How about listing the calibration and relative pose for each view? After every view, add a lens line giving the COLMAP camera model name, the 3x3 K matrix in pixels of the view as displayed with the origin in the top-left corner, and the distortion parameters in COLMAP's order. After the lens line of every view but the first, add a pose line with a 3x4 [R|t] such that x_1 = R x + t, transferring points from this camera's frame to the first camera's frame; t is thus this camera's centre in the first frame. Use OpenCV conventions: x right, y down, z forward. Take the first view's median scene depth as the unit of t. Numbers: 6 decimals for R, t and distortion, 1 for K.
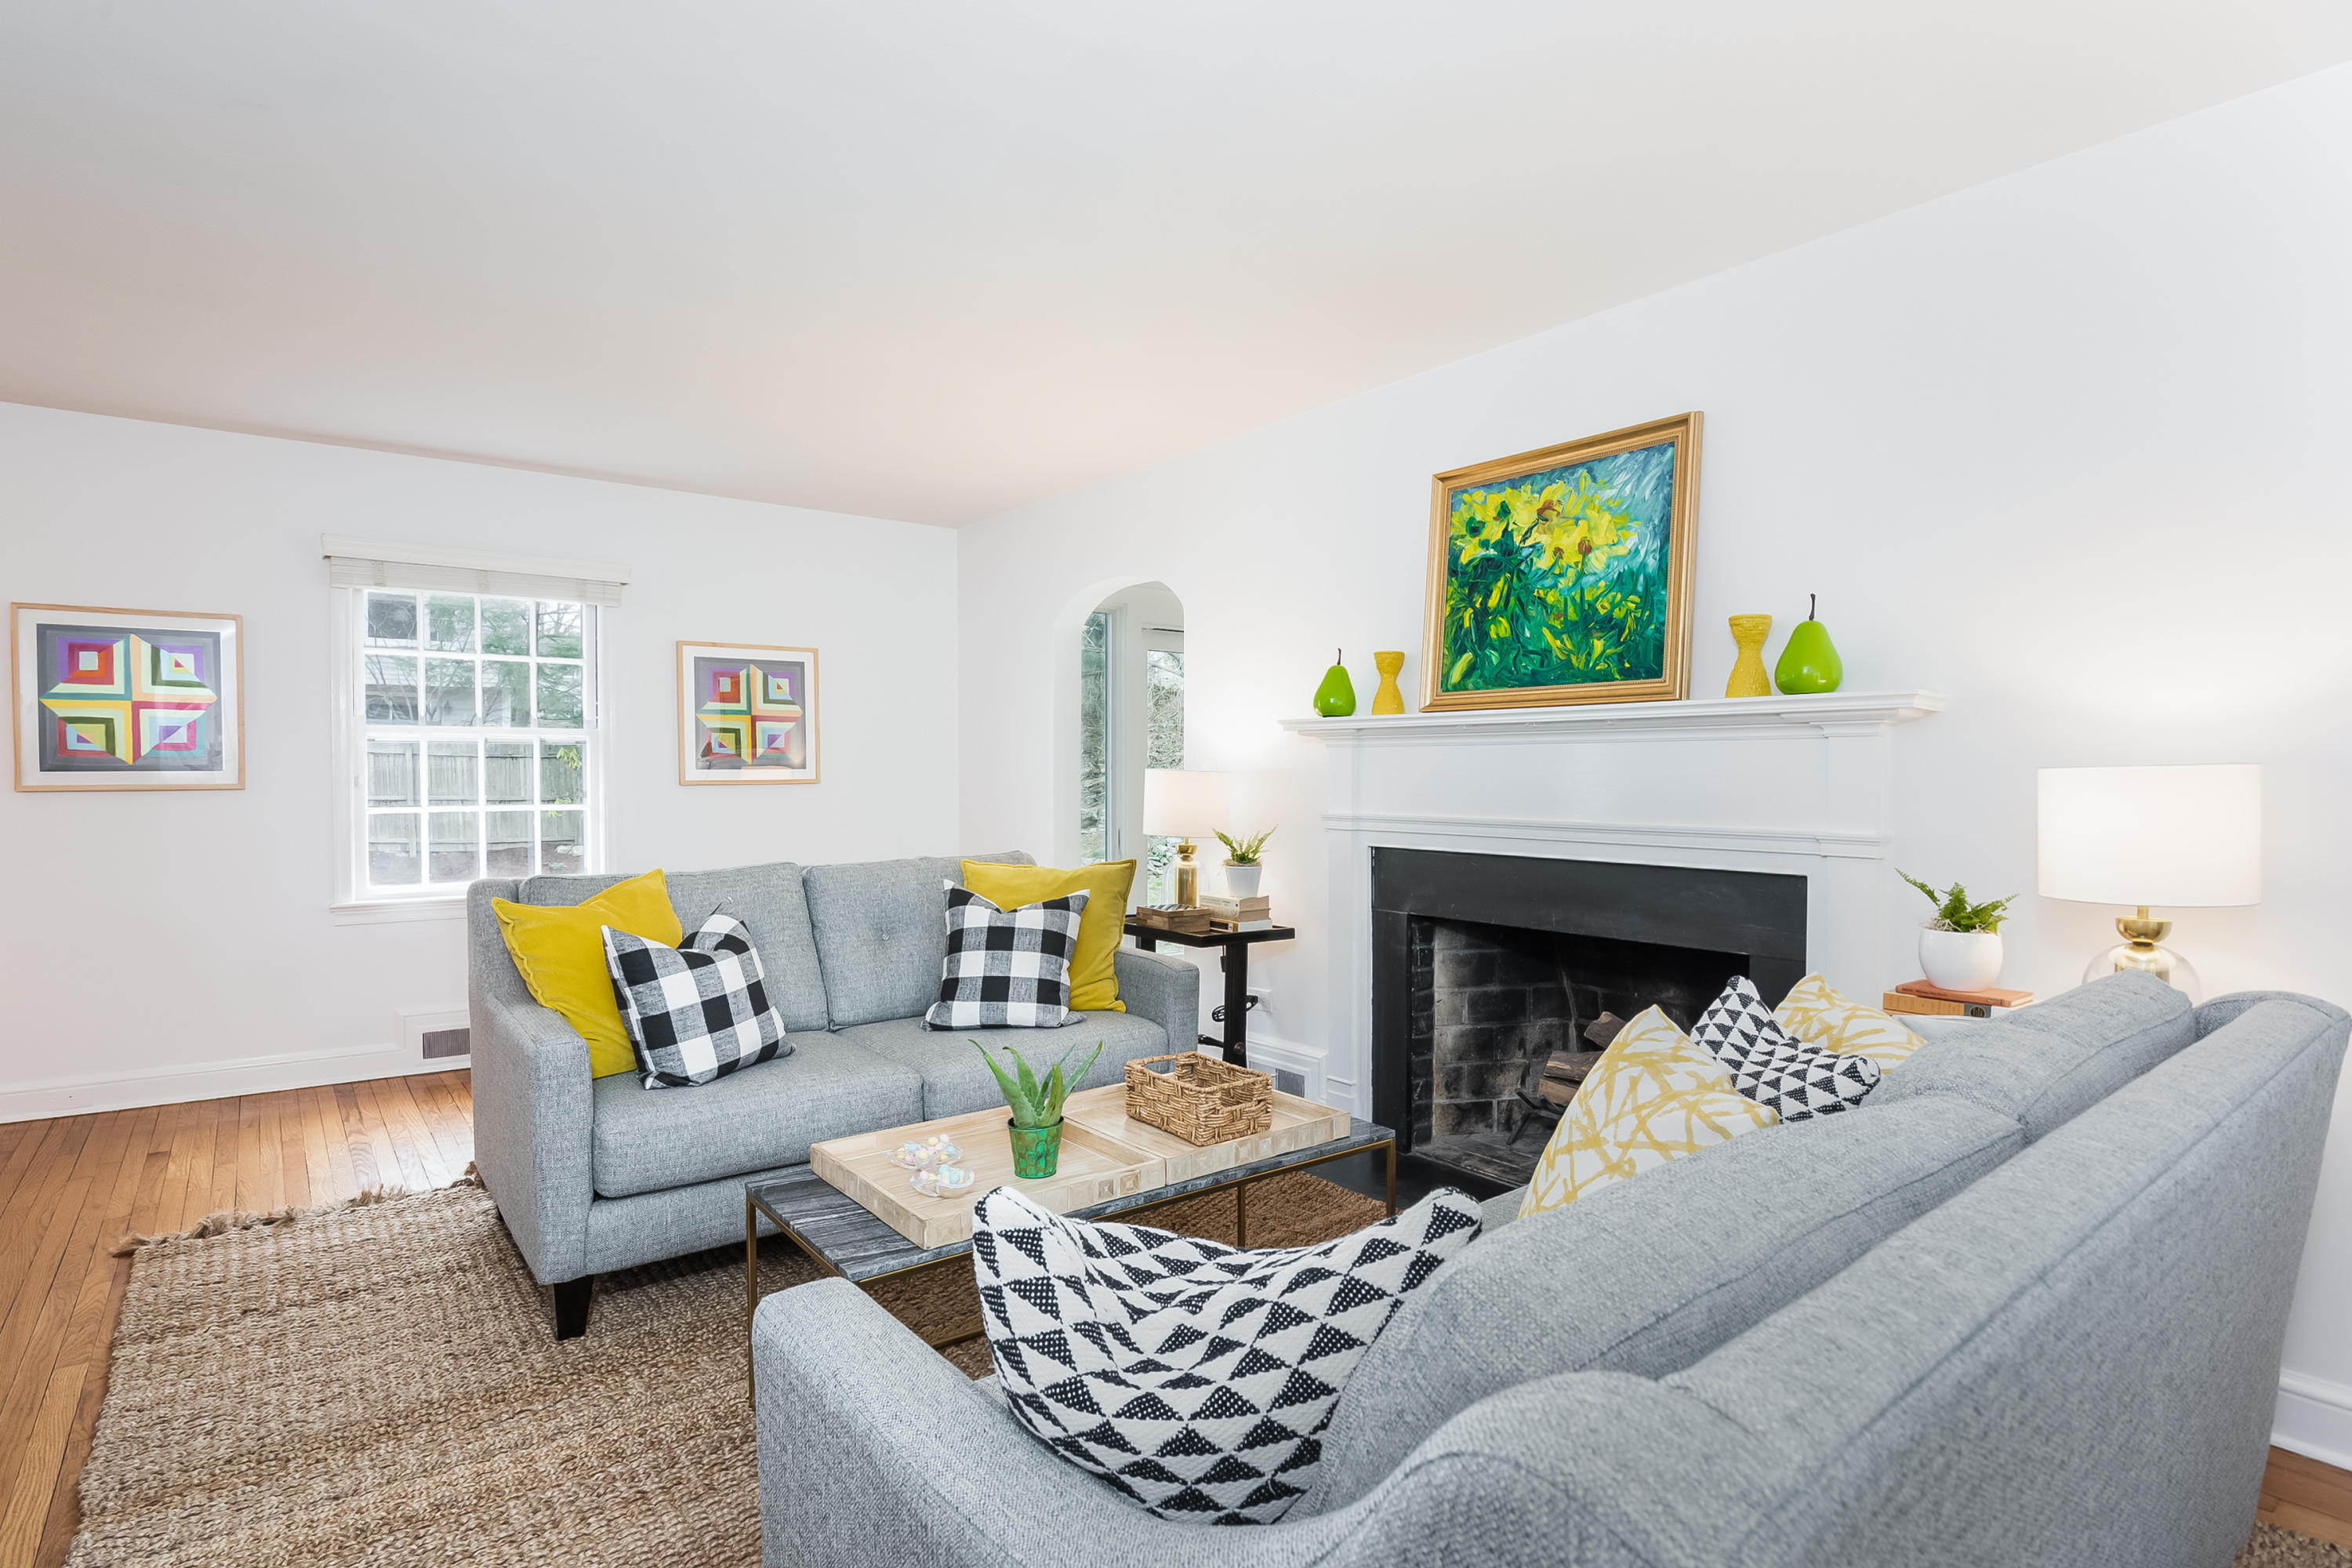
lens RADIAL K [[1162.7, 0, 1098.2], [0, 1162.7, 798.5], [0, 0, 1]] dist [-0.008736, 0.000459]
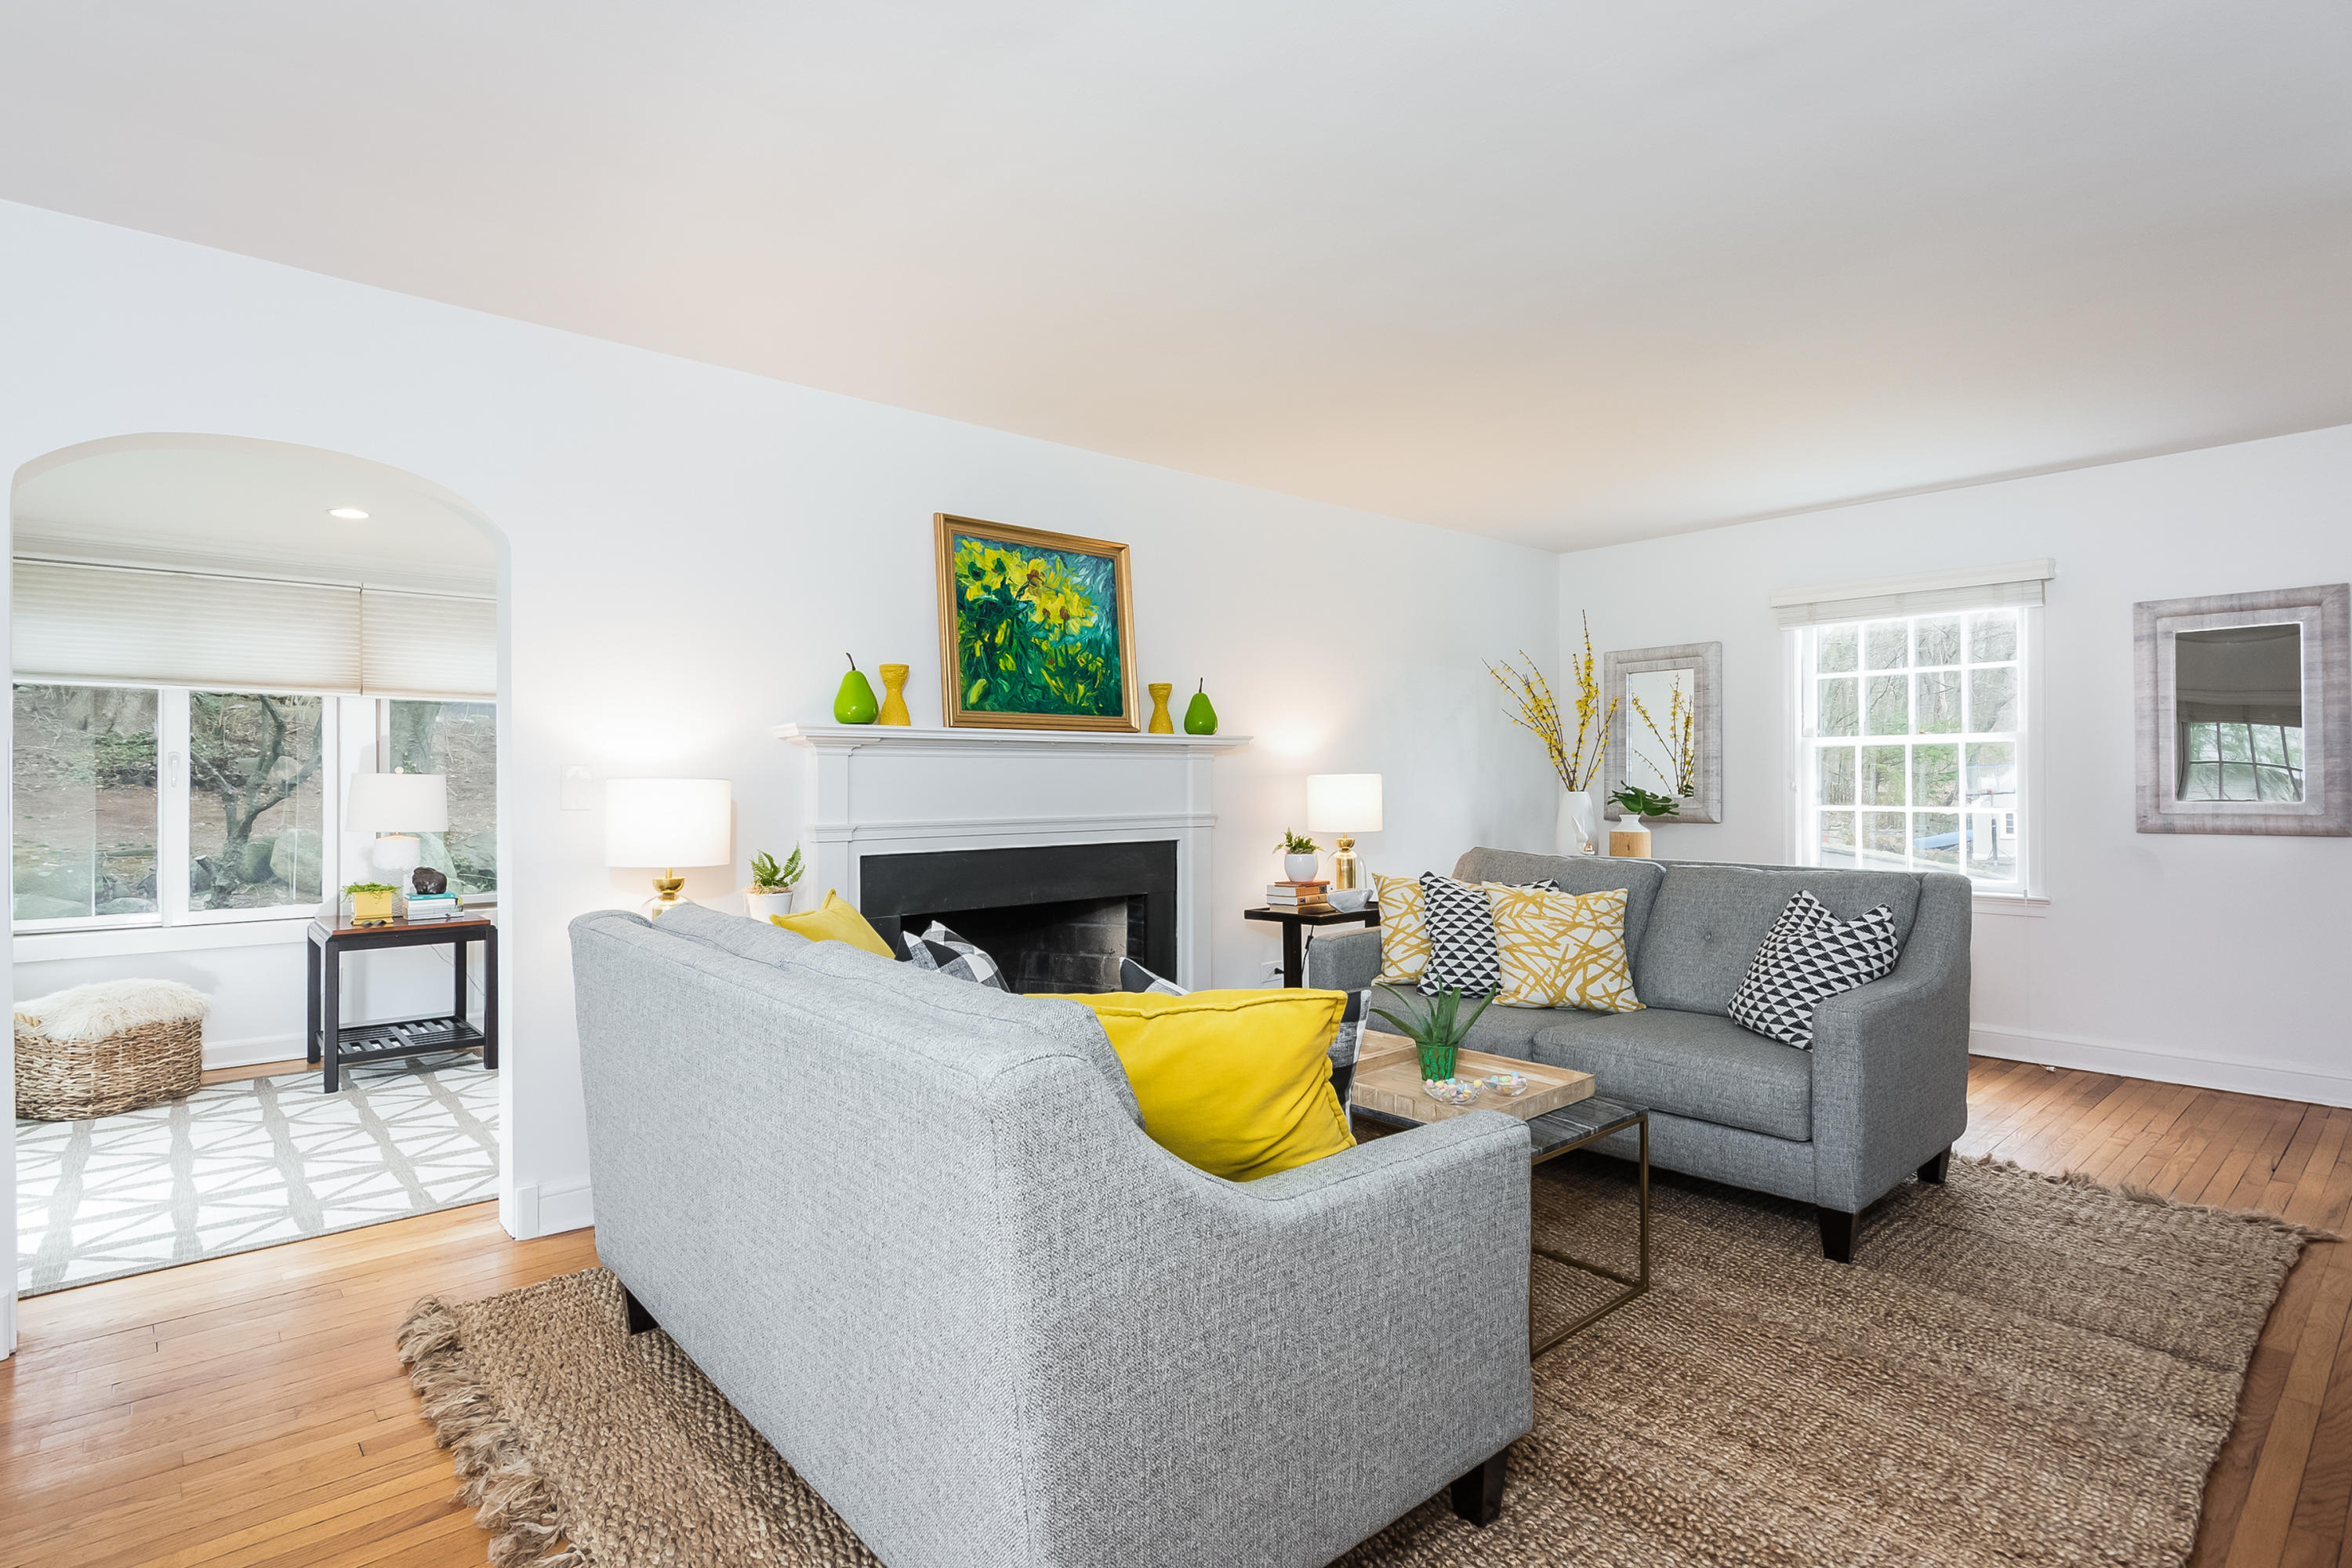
lens RADIAL K [[1162.7, 0, 1172.7], [0, 1162.7, 768.7], [0, 0, 1]] dist [-0.008736, 0.000459]
pose [[-0.093100, -0.007396, 0.995629, -0.903258], [0.017882, 0.999799, 0.009099, -0.043386], [-0.995496, 0.018651, -0.092949, 0.953616]]
